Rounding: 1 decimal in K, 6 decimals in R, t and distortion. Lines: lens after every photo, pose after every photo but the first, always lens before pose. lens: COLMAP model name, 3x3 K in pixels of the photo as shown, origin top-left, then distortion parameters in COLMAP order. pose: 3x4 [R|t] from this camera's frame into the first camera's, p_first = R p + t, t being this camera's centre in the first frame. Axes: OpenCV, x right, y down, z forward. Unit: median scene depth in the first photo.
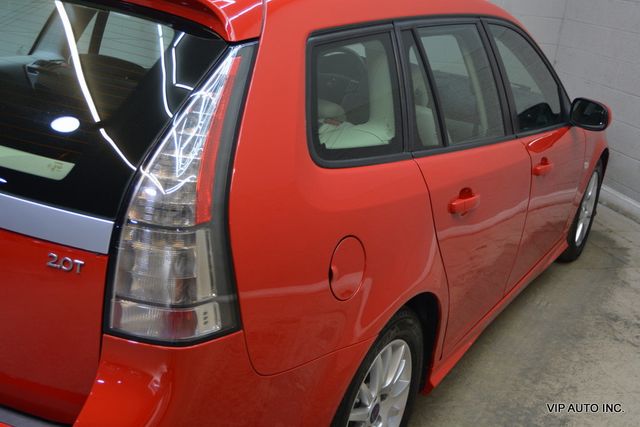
lens RADIAL K [[780.4, 0, 319.4], [0, 780.4, 212.7], [0, 0, 1]] dist [-0.029330, 0.000000]
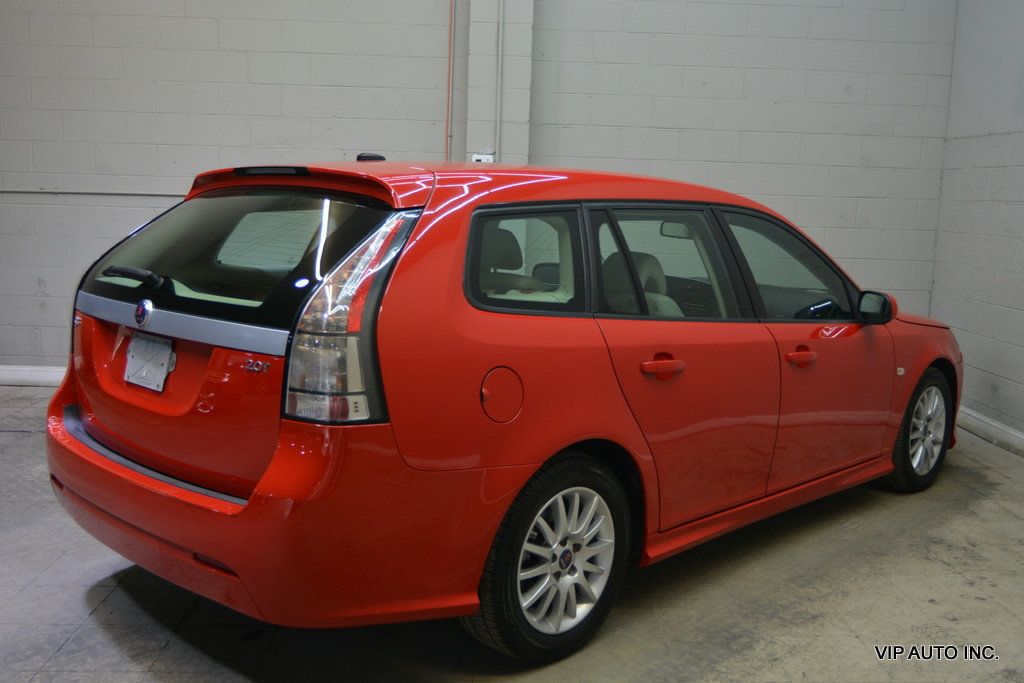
lens RADIAL K [[1005.1, 0, 512.1], [0, 1005.1, 338.9], [0, 0, 1]] dist [-0.011981, 0.000000]
pose [[0.970418, -0.041544, -0.237828, 0.403201], [-0.005823, 0.980770, -0.195082, 0.276919], [0.241359, 0.190696, 0.951515, -0.435899]]
